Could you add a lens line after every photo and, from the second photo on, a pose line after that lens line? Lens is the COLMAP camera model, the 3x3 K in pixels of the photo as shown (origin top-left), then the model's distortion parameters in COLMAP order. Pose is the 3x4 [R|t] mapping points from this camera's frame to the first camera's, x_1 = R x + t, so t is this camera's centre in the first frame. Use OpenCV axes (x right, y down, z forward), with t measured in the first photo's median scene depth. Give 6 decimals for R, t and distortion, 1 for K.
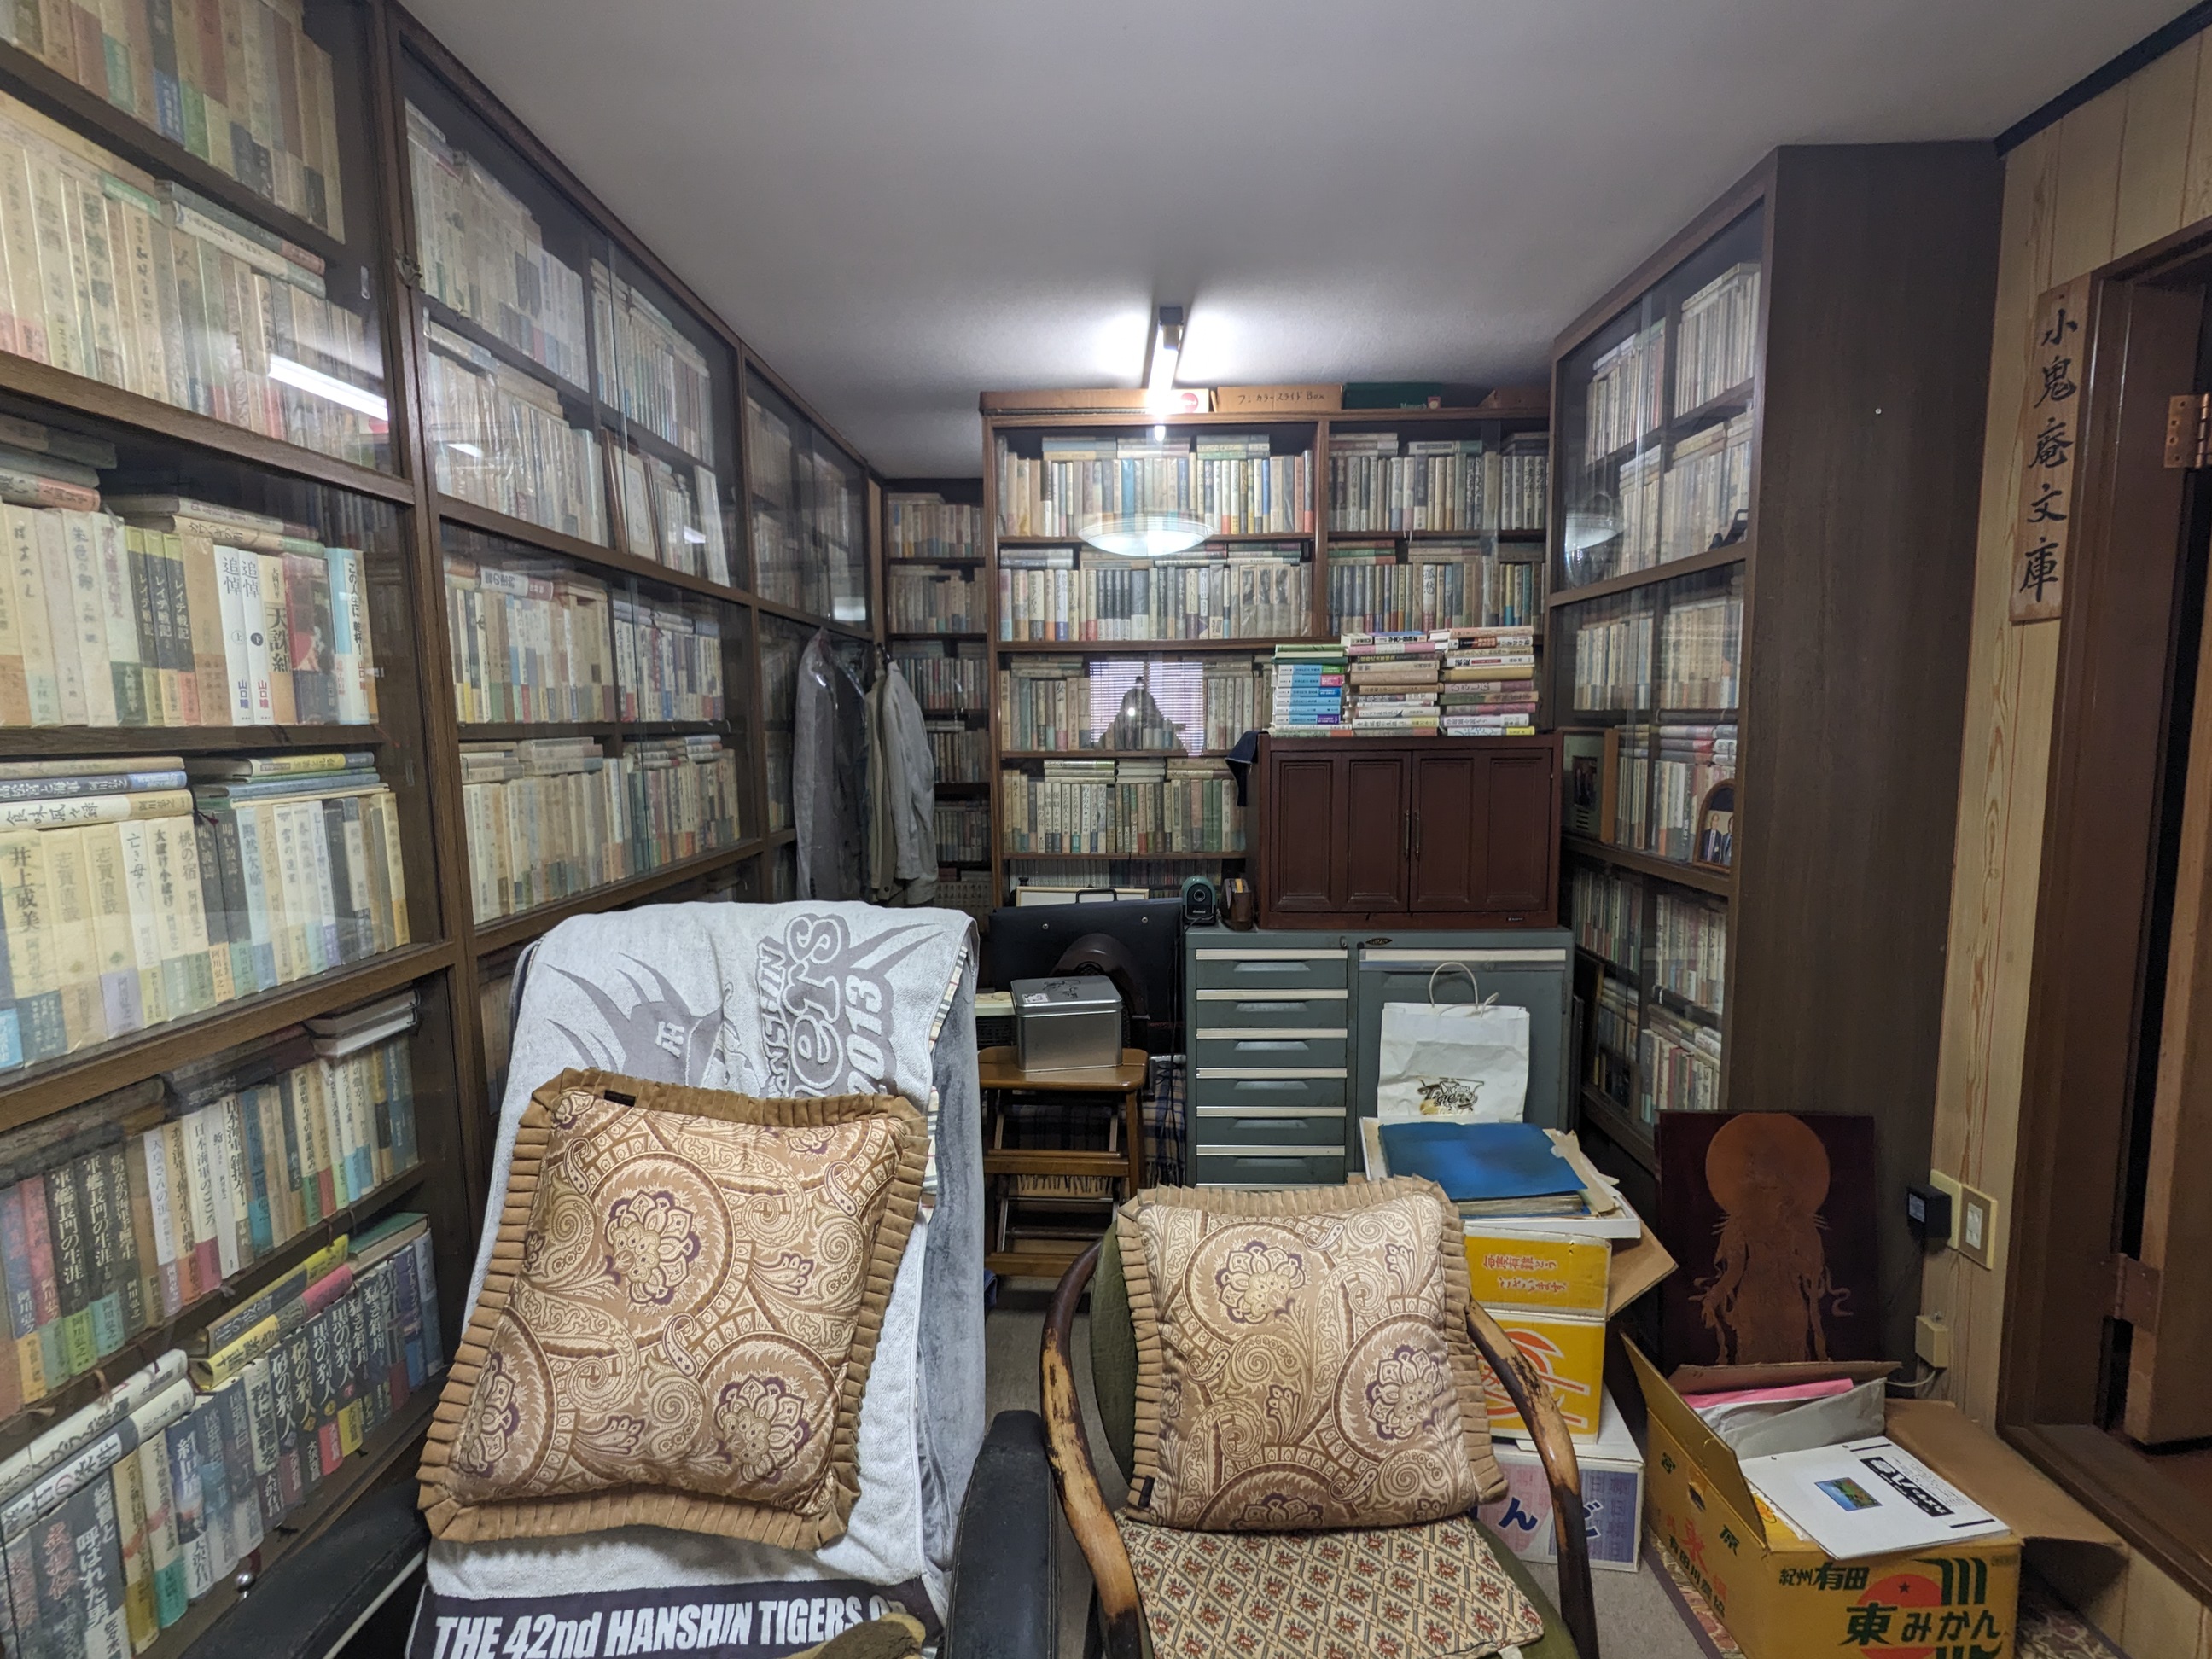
lens RADIAL K [[1045.1, 0, 1110.5], [0, 1045.1, 834.0], [0, 0, 1]] dist [0.005704, -0.000214]
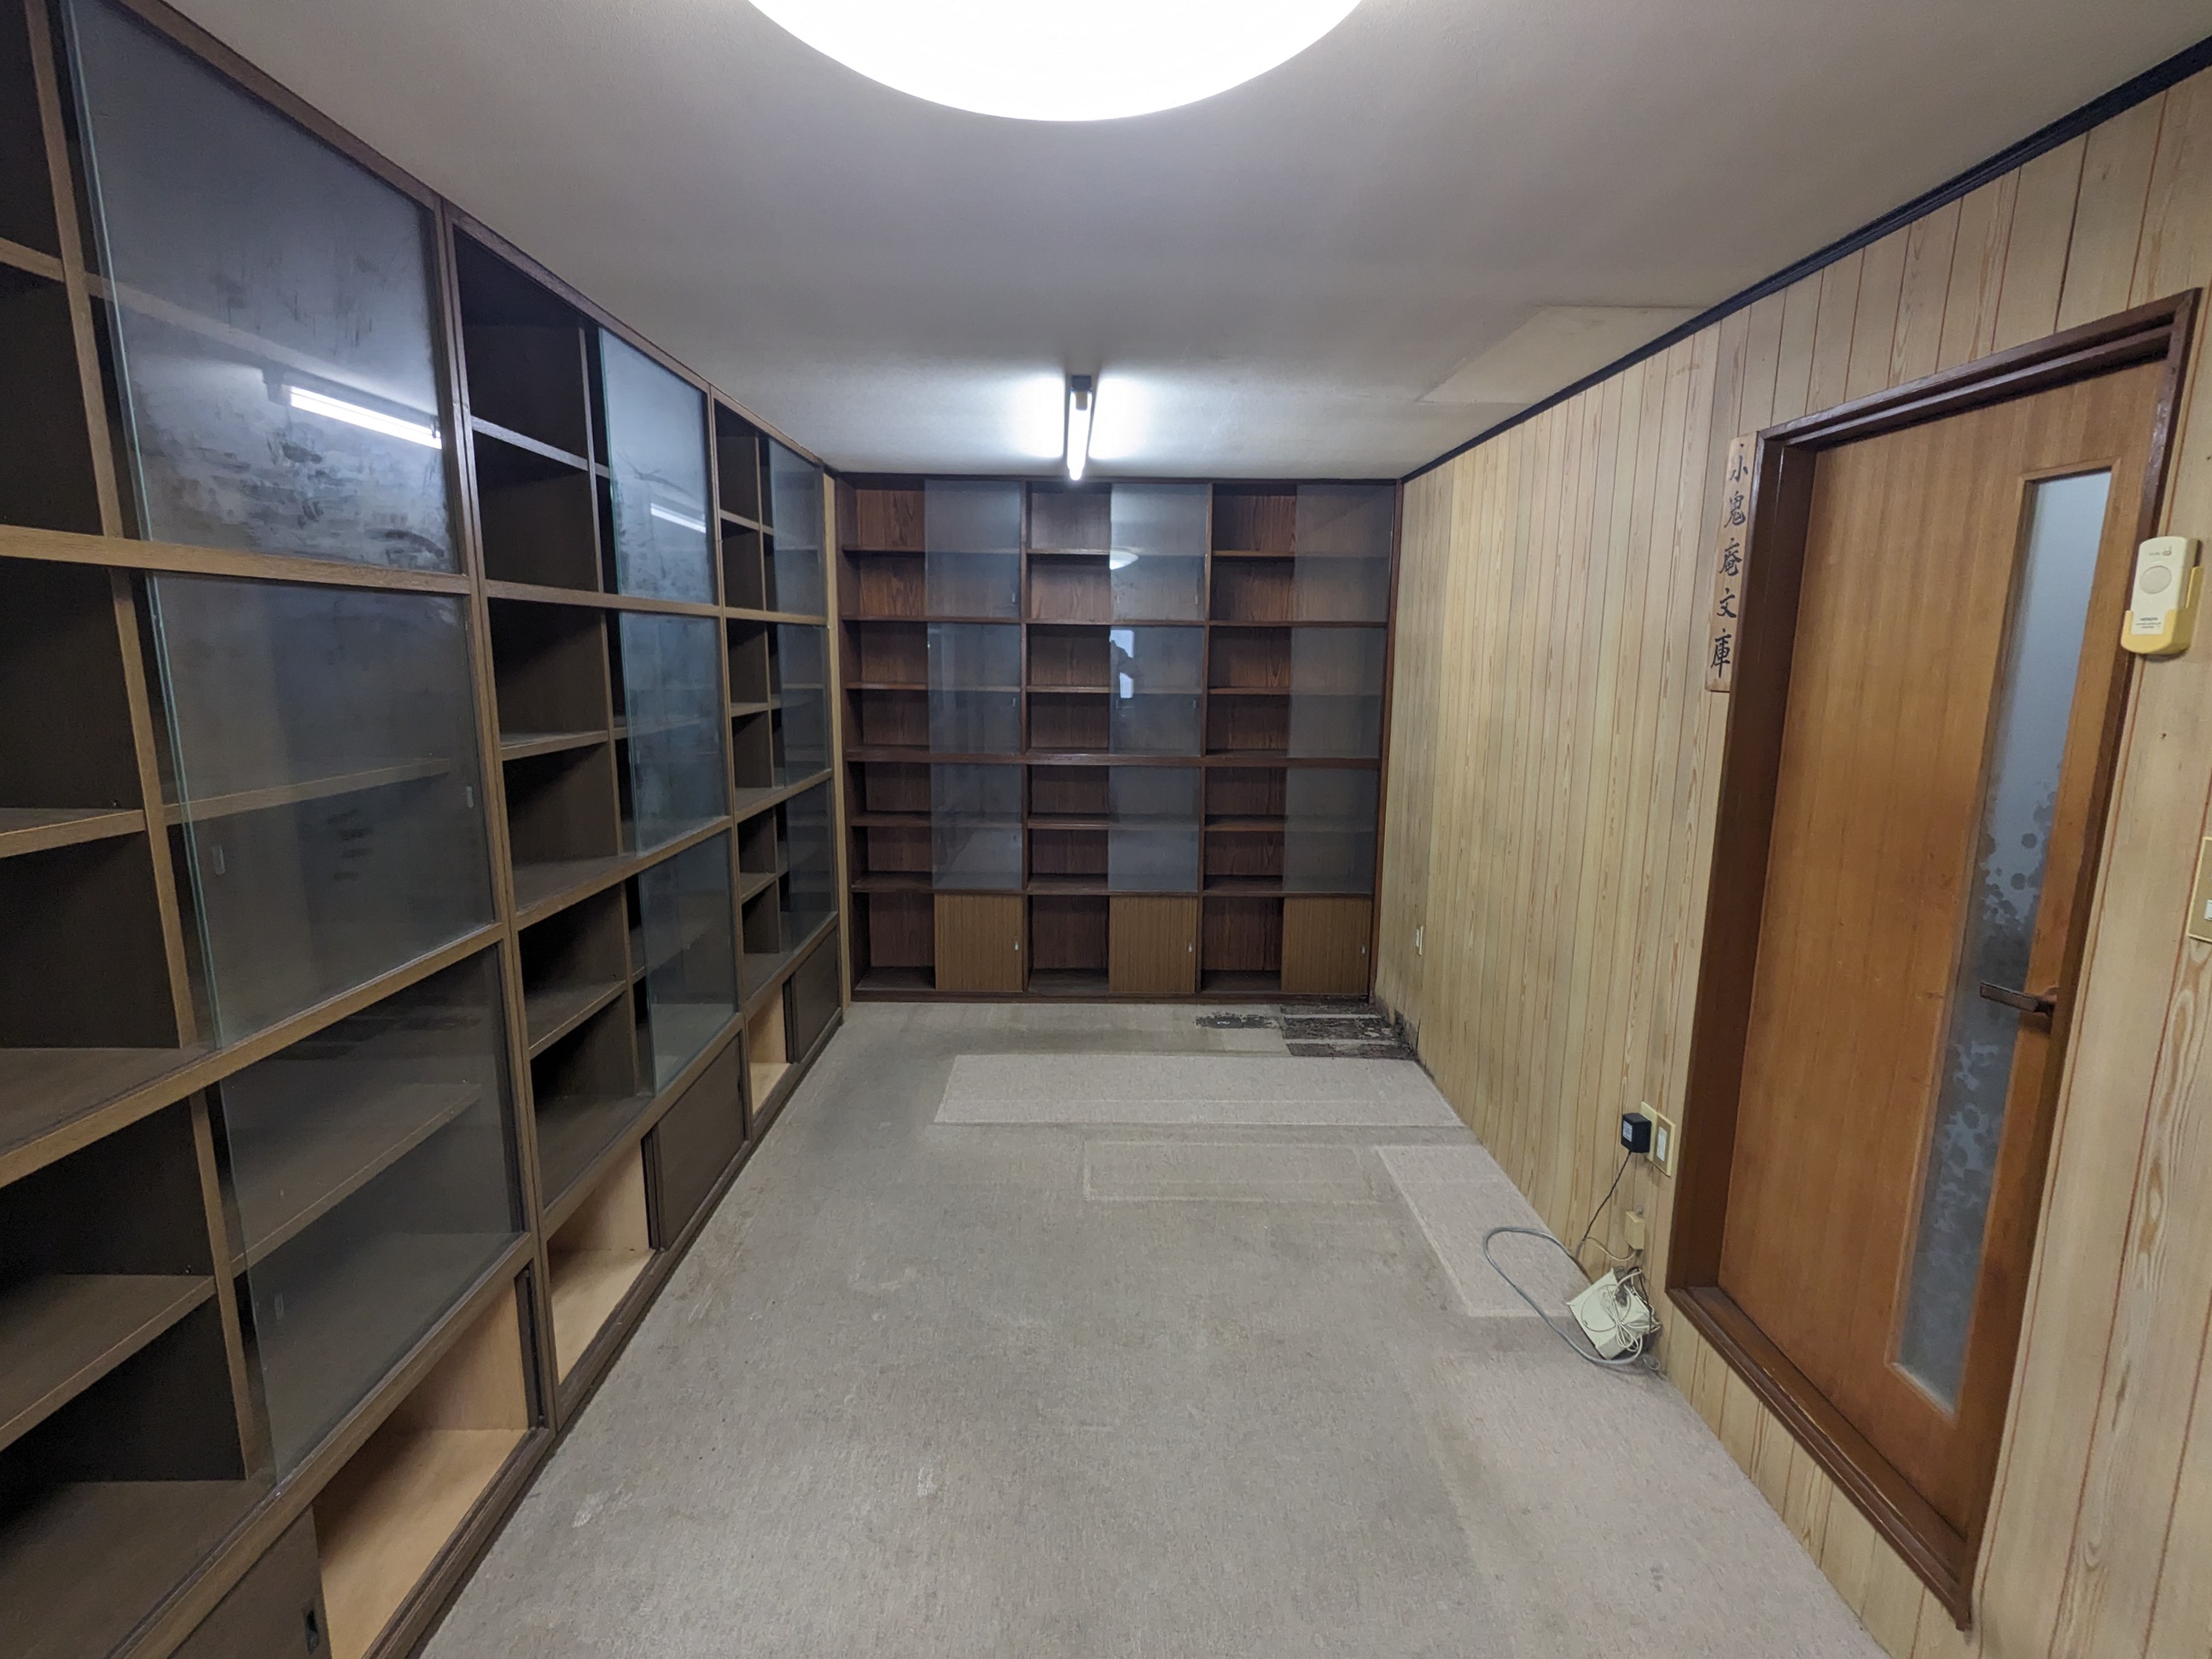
lens RADIAL K [[1045.1, 0, 1099.6], [0, 1045.1, 829.5], [0, 0, 1]] dist [0.005704, -0.000214]
pose [[0.999476, 0.012145, 0.030009, 0.068356], [-0.013823, 0.998314, 0.056370, -0.090792], [-0.029274, -0.056755, 0.997959, -0.287198]]
